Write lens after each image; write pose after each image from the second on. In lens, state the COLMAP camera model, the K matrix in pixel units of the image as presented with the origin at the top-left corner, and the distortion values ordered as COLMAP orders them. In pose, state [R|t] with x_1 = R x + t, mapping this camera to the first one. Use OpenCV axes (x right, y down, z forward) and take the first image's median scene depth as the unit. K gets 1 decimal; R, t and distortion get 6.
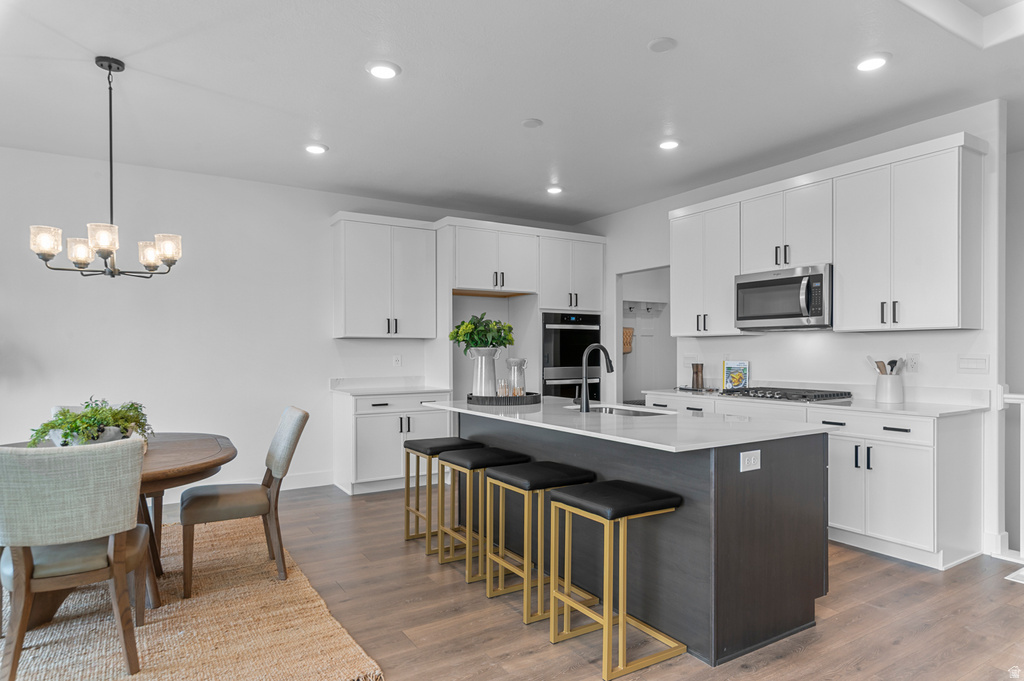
lens RADIAL K [[617.6, 0, 512.3], [0, 617.6, 347.0], [0, 0, 1]] dist [0.007044, 0.000435]
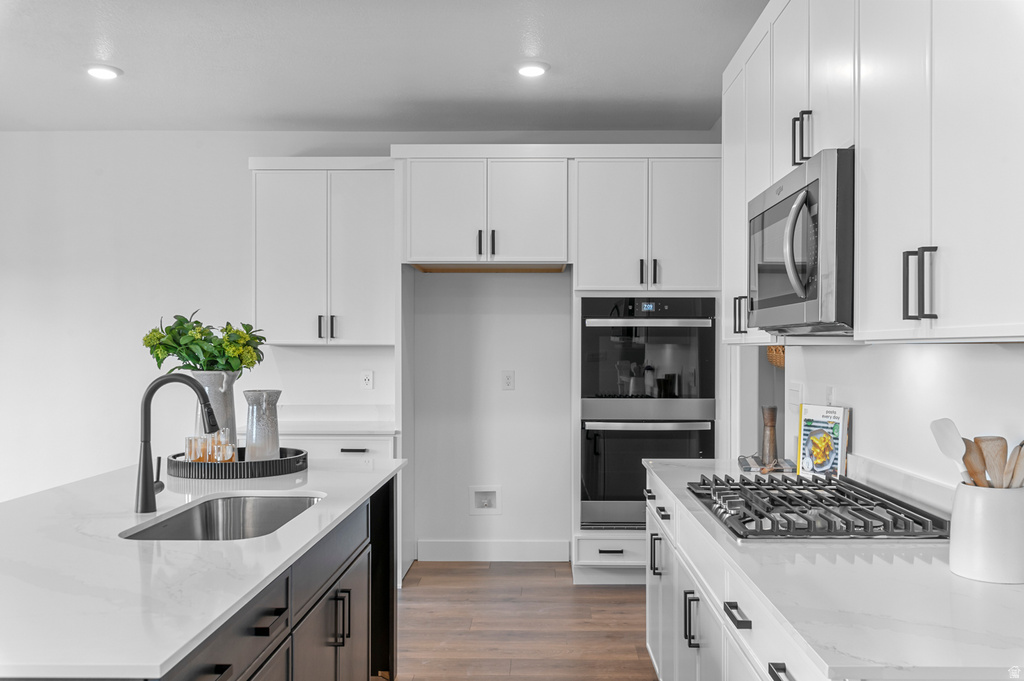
lens RADIAL K [[867.3, 0, 513.0], [0, 867.3, 339.2], [0, 0, 1]] dist [-0.011373, -0.000875]
pose [[0.826030, -0.001909, -0.563623, 0.458186], [0.001192, 0.999998, -0.001640, -0.018828], [0.563625, 0.000683, 0.826031, 0.355445]]
